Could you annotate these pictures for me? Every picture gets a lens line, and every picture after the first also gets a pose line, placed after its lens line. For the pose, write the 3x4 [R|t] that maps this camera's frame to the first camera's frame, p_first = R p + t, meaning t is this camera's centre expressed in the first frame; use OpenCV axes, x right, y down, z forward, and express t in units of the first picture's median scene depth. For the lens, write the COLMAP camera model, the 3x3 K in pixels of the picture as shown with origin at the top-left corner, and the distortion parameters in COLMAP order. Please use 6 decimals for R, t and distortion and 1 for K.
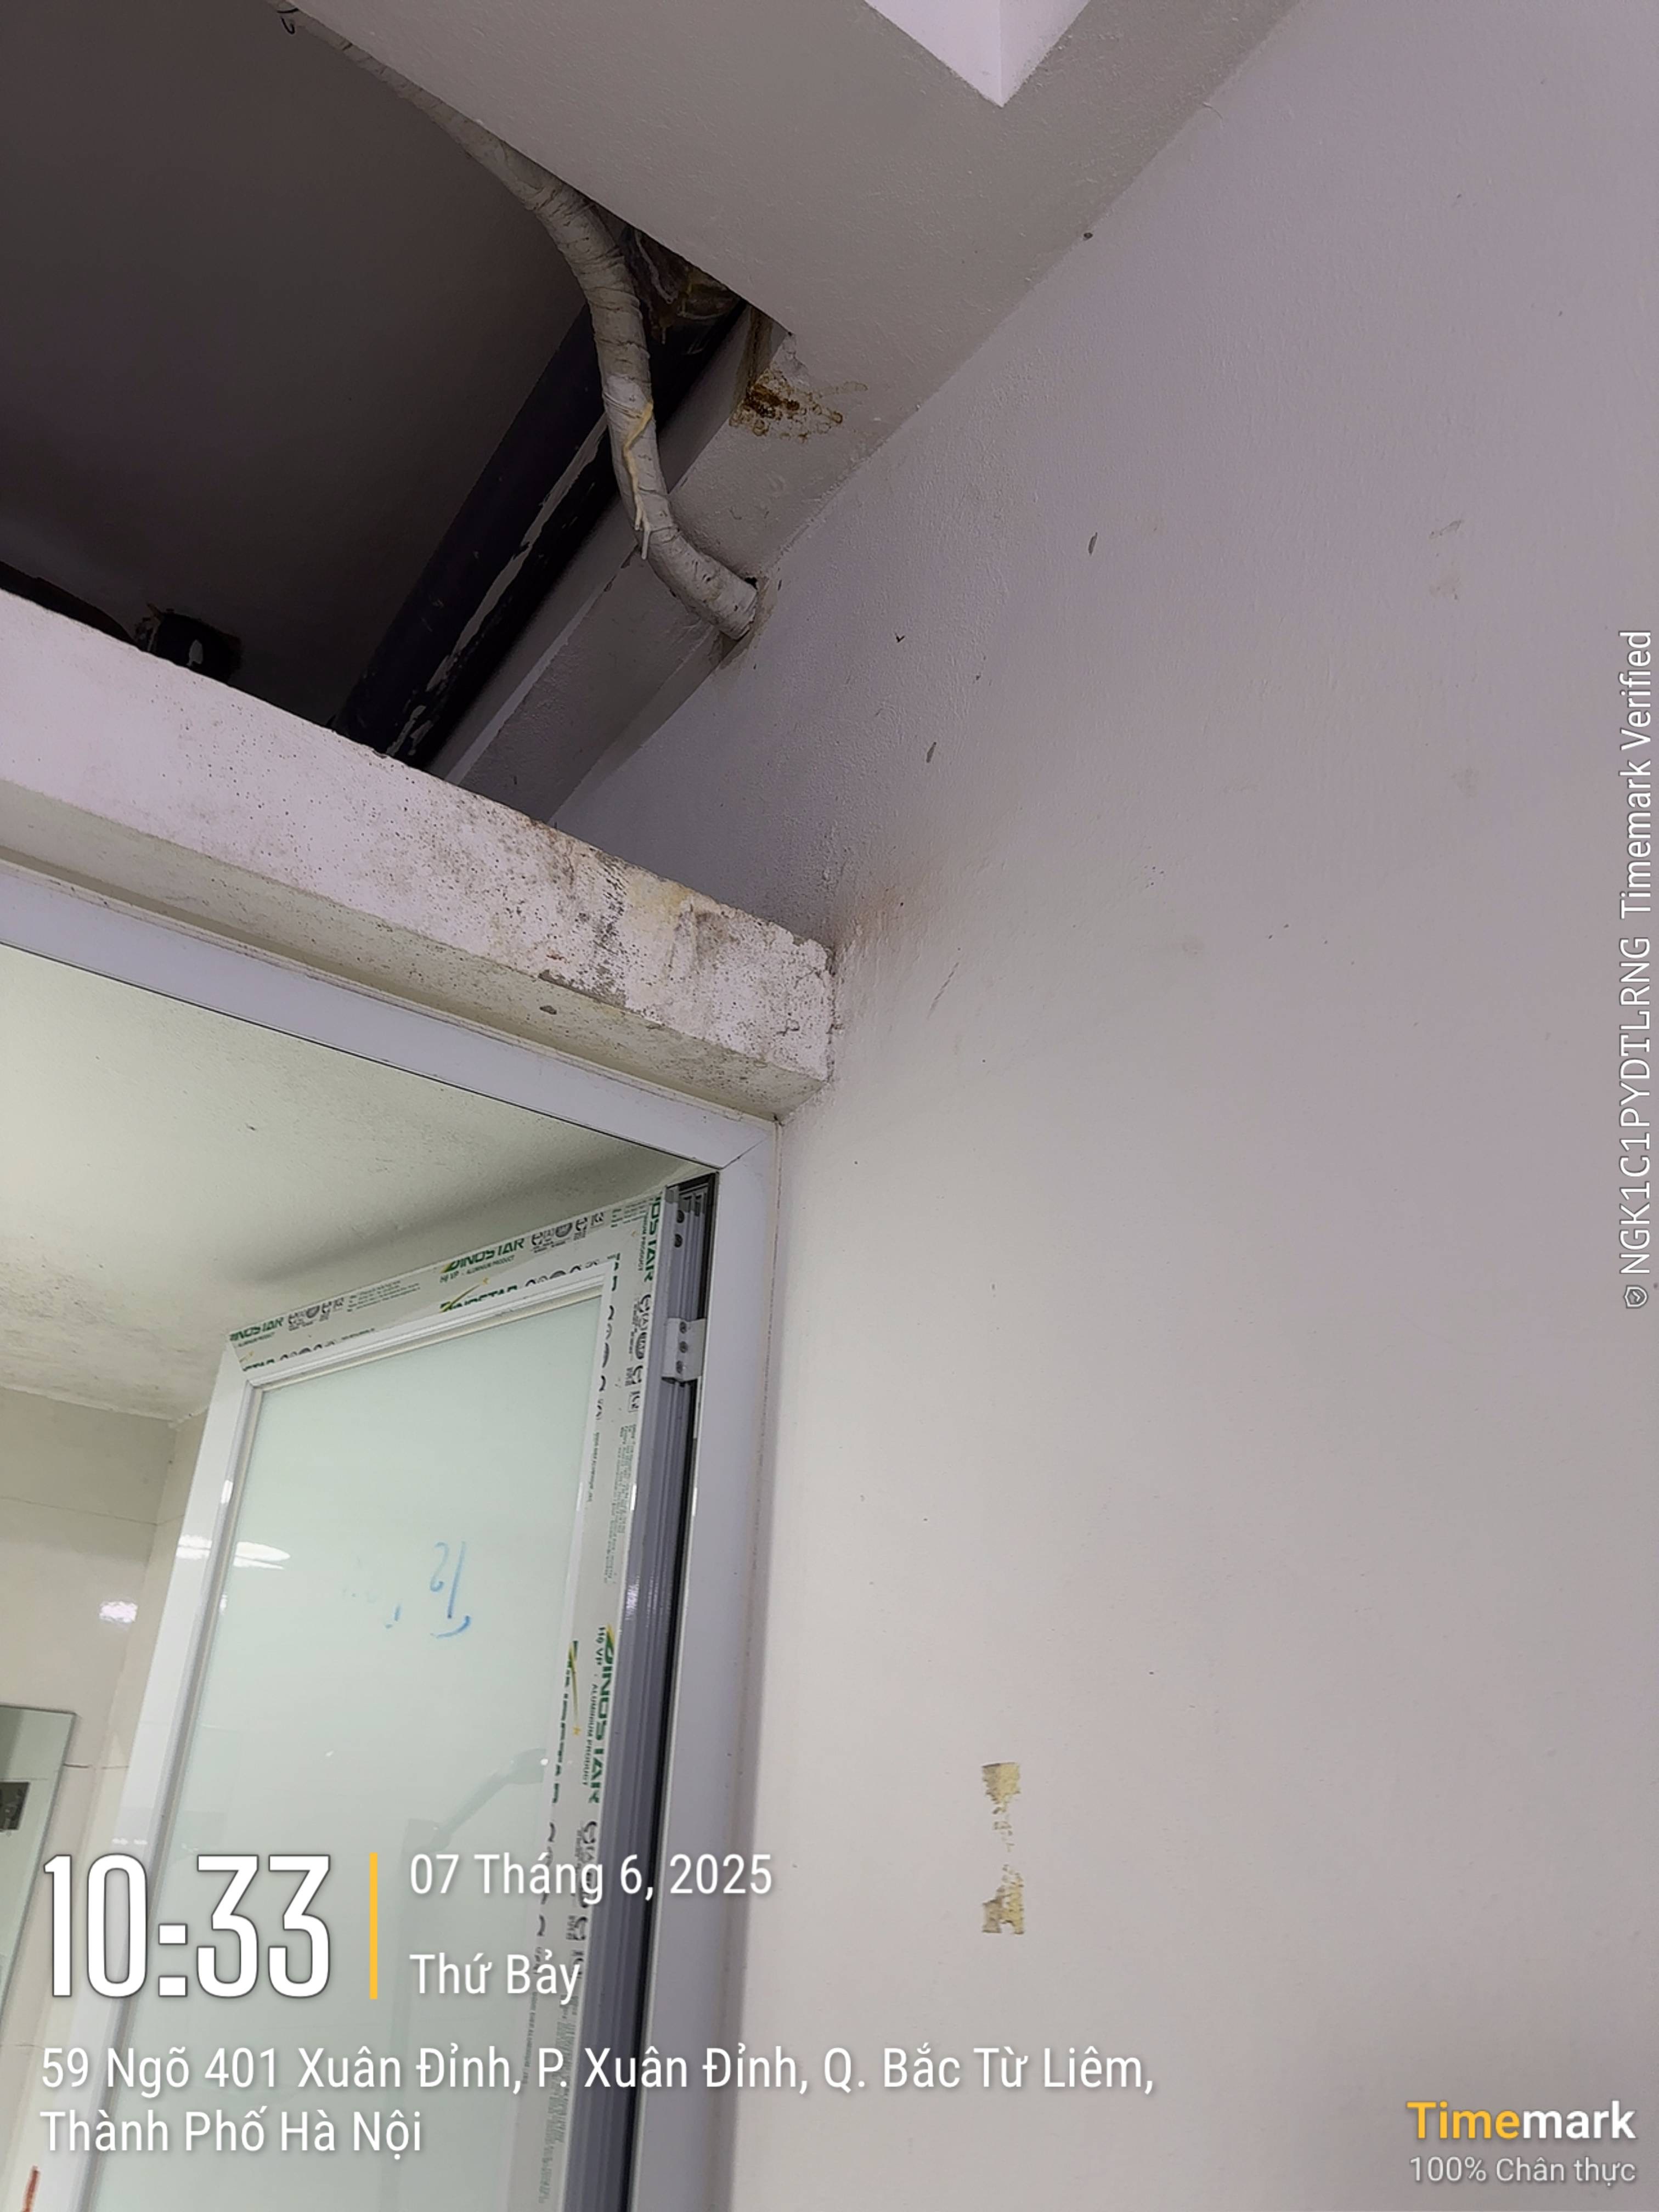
lens RADIAL K [[1584.3, 0, 830.4], [0, 1584.3, 1108.2], [0, 0, 1]] dist [0.000095, 0.003885]
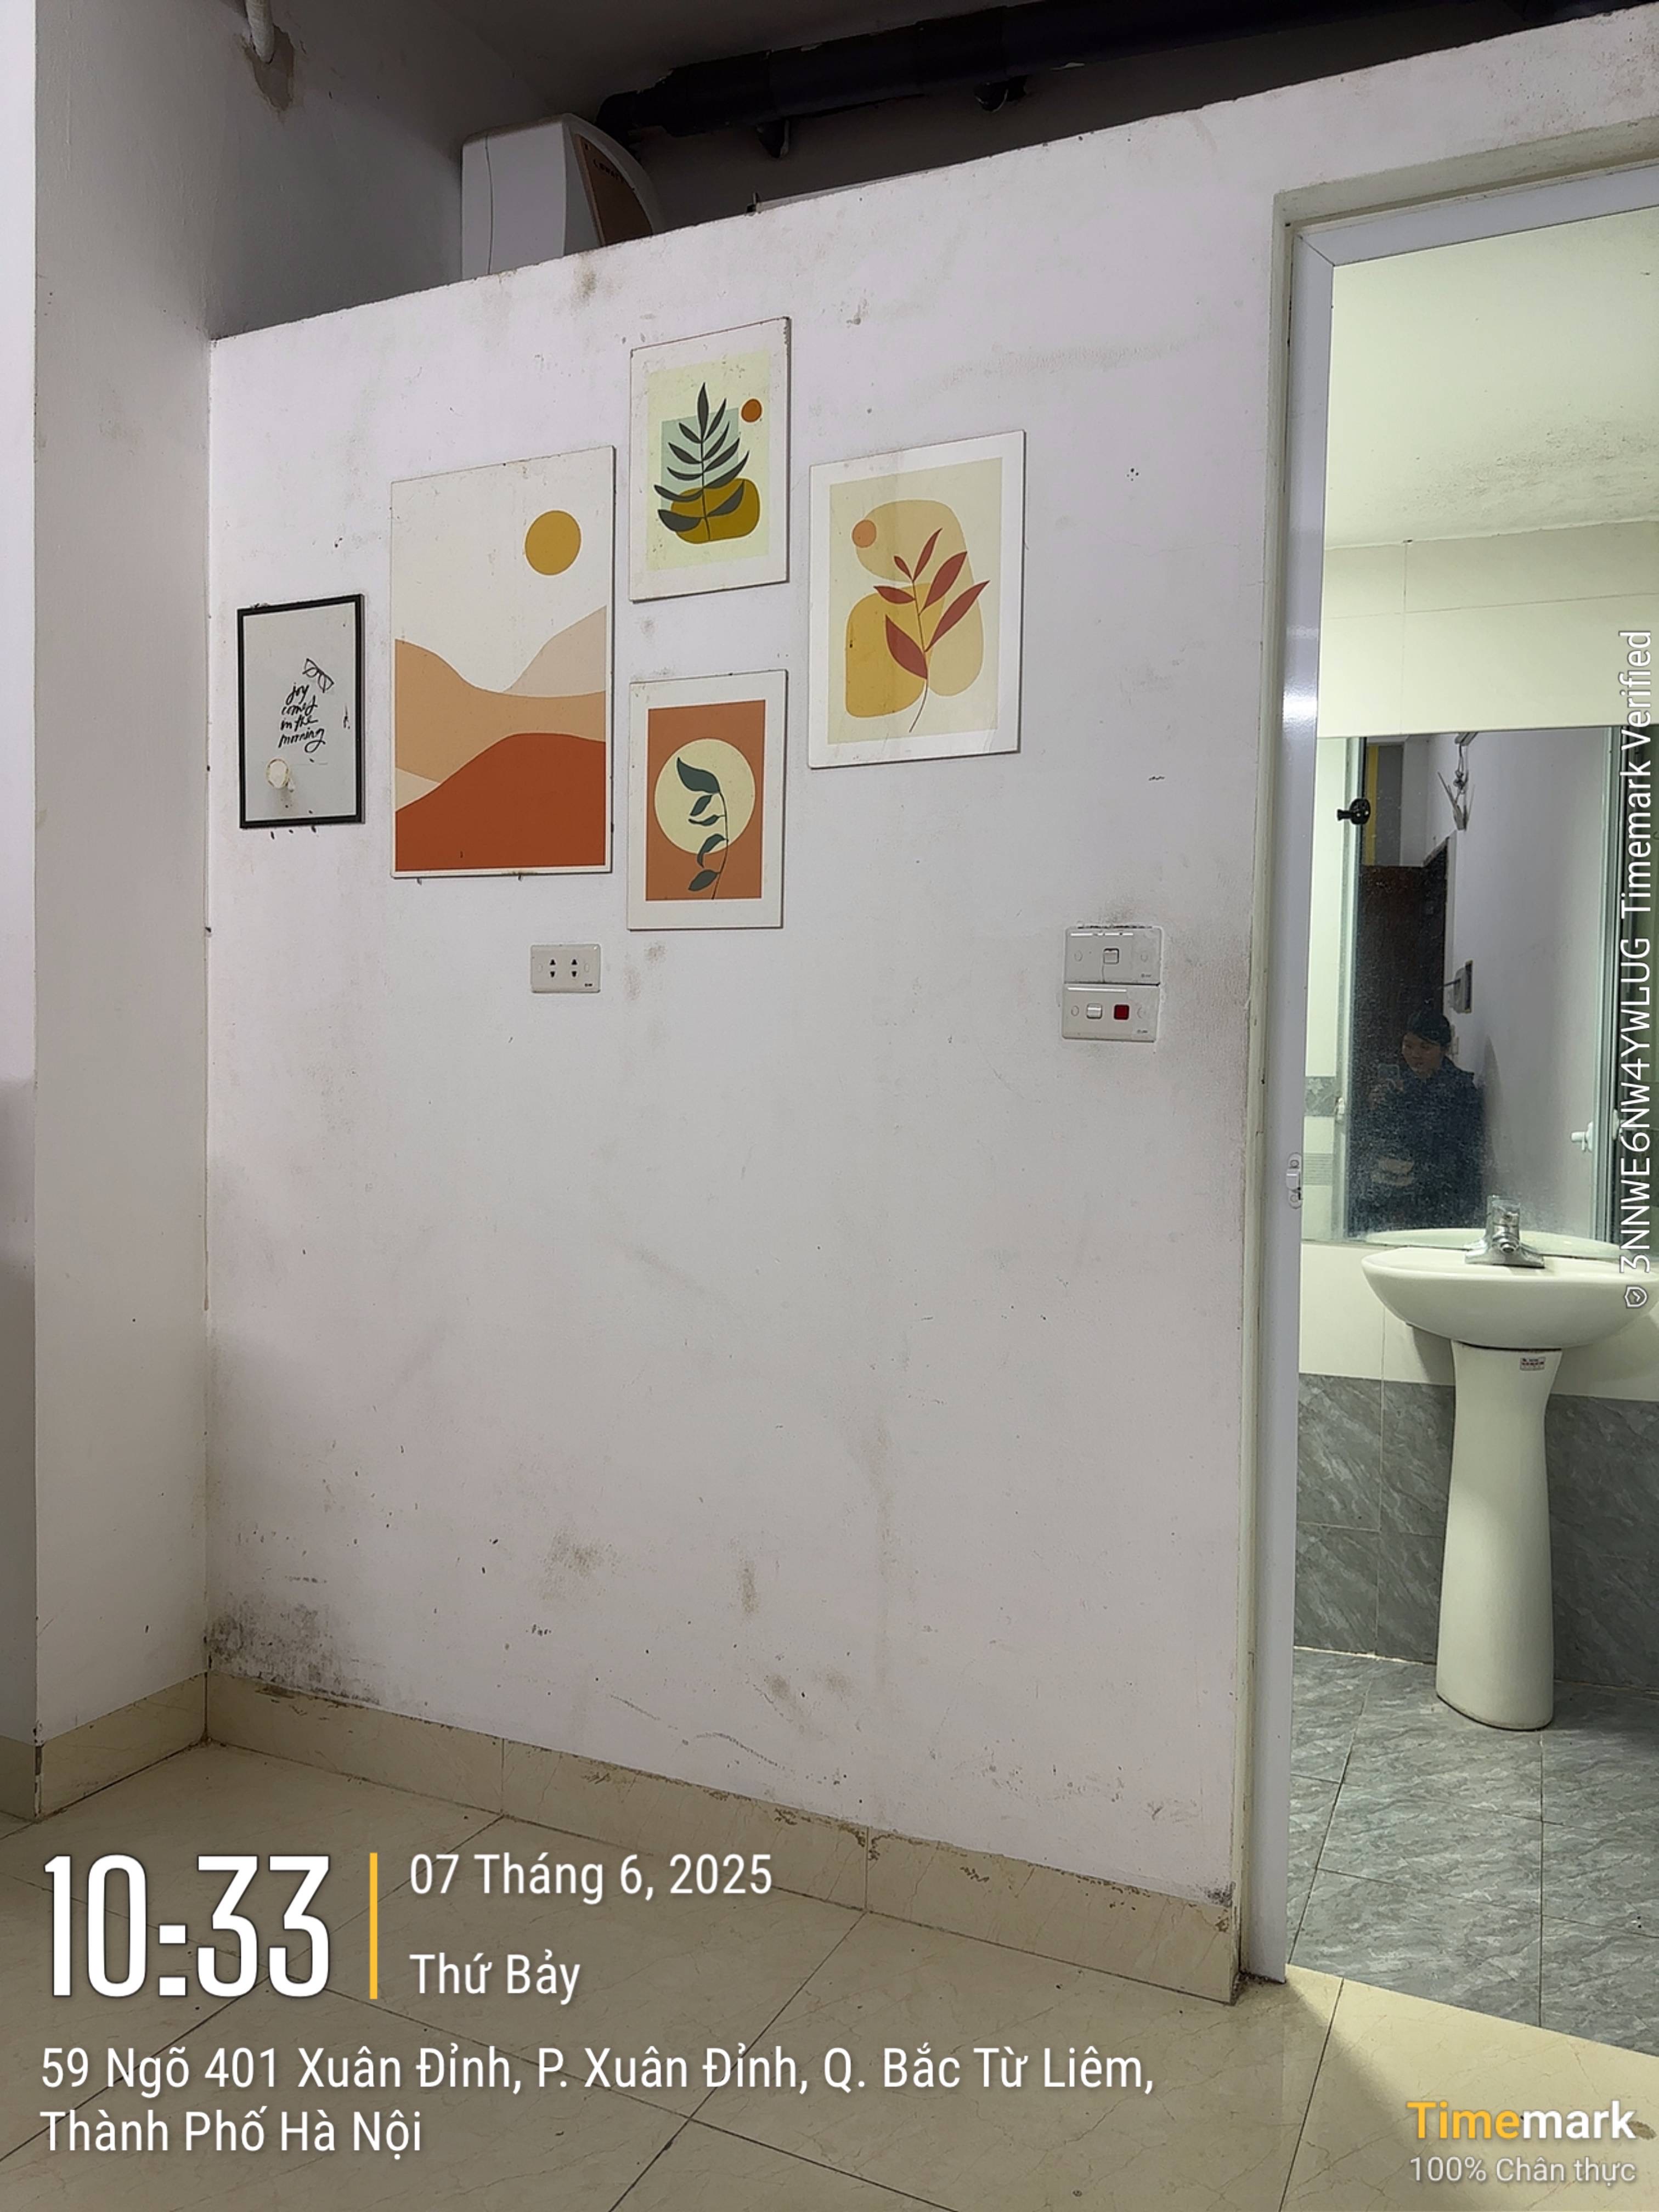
lens RADIAL K [[1584.3, 0, 831.2], [0, 1584.3, 1109.4], [0, 0, 1]] dist [0.000095, 0.003885]
pose [[0.493775, -0.011873, -0.869509, 0.765829], [0.393266, 0.894860, 0.211108, 0.134327], [0.775582, -0.446189, 0.446529, -0.902635]]
